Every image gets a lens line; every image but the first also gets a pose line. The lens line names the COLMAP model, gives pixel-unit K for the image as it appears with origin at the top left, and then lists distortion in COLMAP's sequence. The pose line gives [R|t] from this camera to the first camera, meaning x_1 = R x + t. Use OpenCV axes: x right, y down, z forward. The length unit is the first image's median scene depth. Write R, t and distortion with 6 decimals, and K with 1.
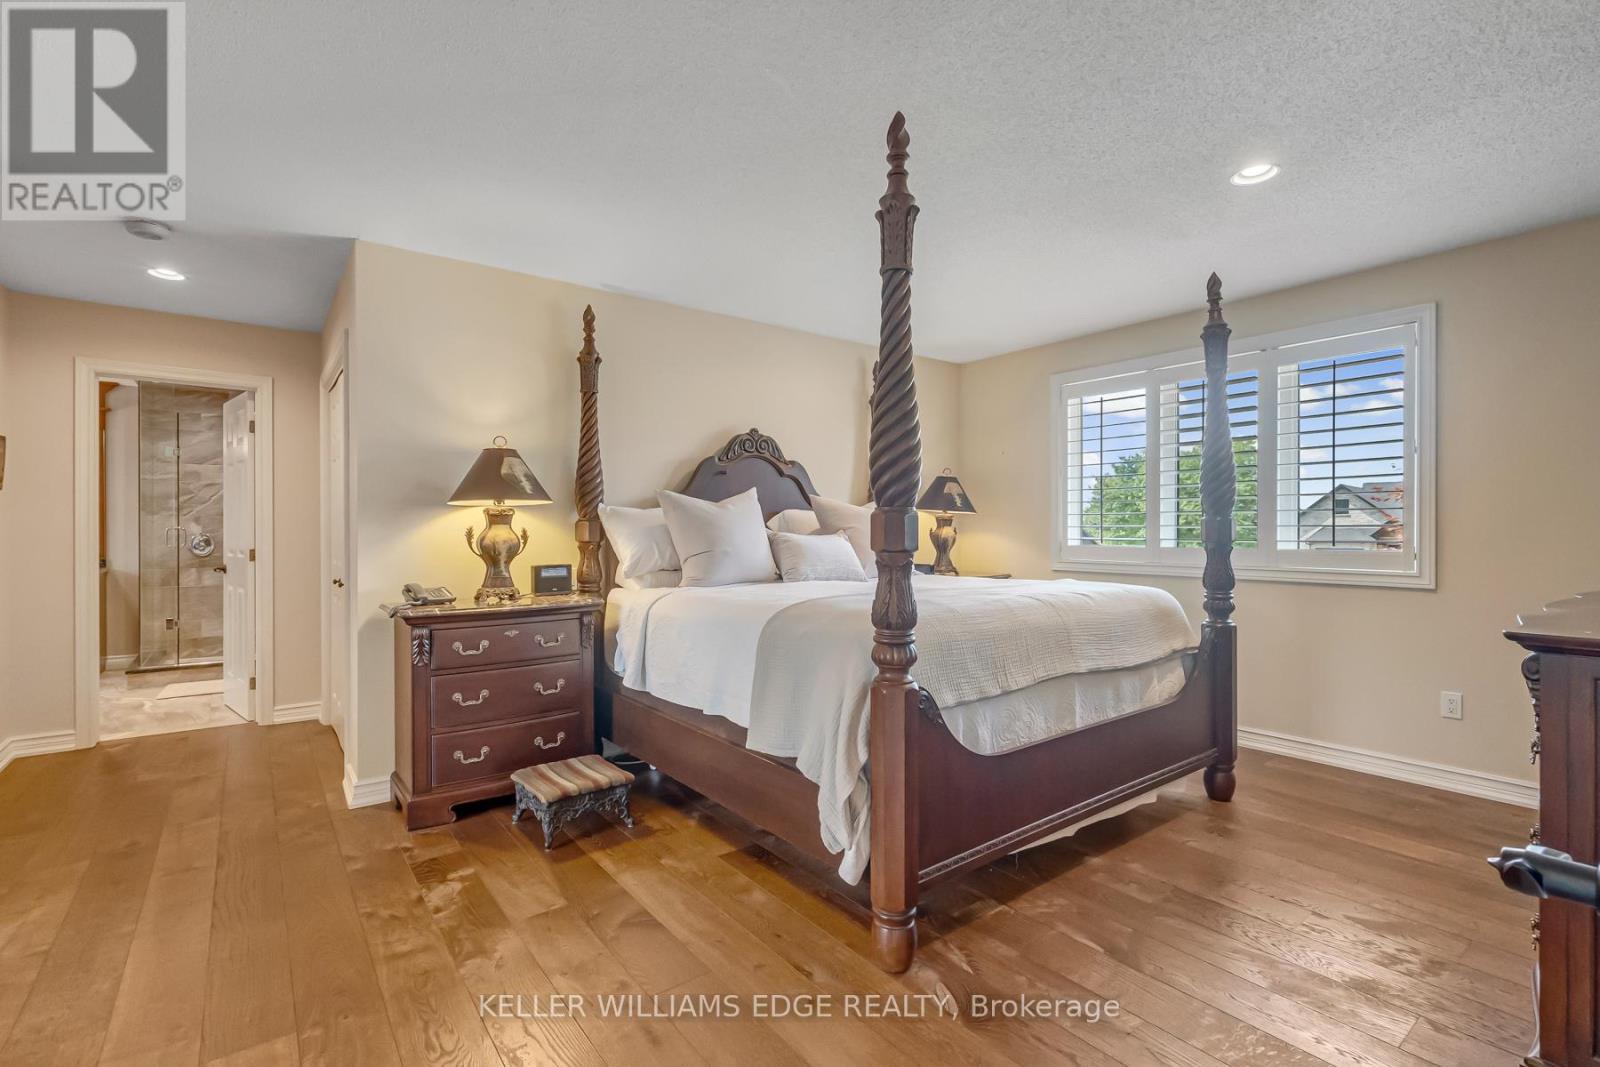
lens RADIAL K [[731.4, 0, 800.4], [0, 731.4, 528.5], [0, 0, 1]] dist [-0.002946, -0.000339]
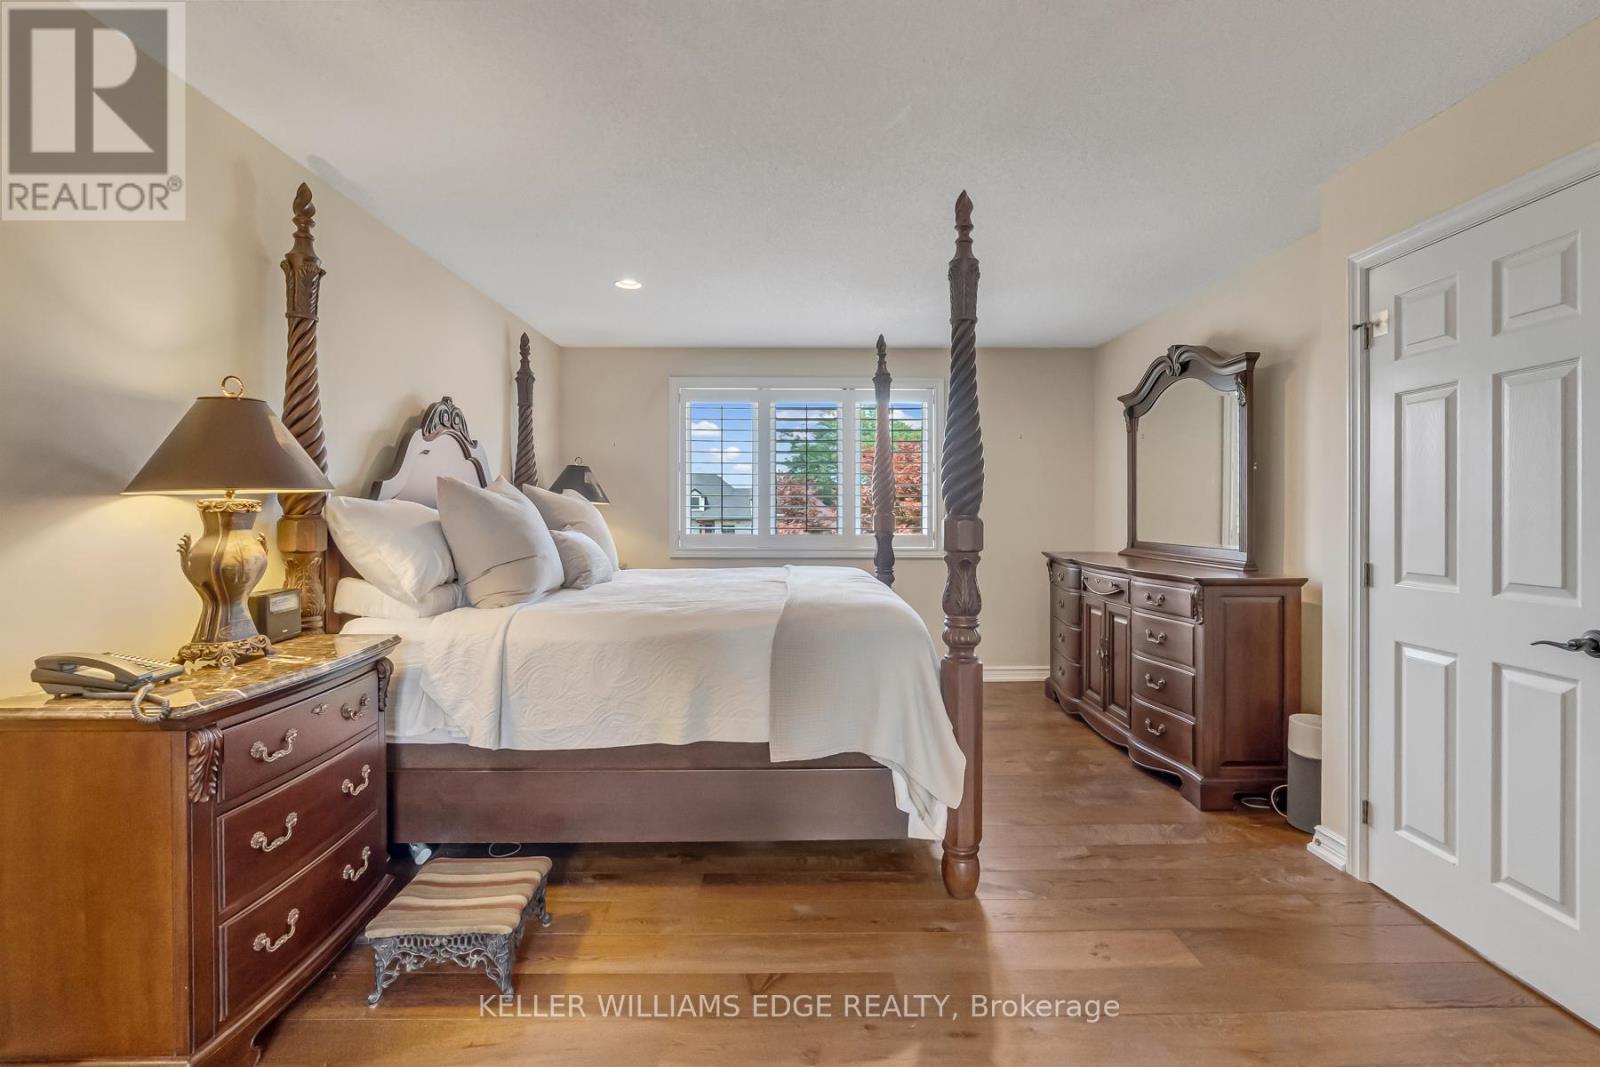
lens RADIAL K [[733.4, 0, 804.6], [0, 733.4, 511.0], [0, 0, 1]] dist [0.000315, 0.000045]
pose [[0.599028, -0.002086, 0.800725, -0.638089], [-0.002998, 0.999984, 0.004848, -0.027043], [-0.800723, -0.005305, 0.599012, 0.306215]]
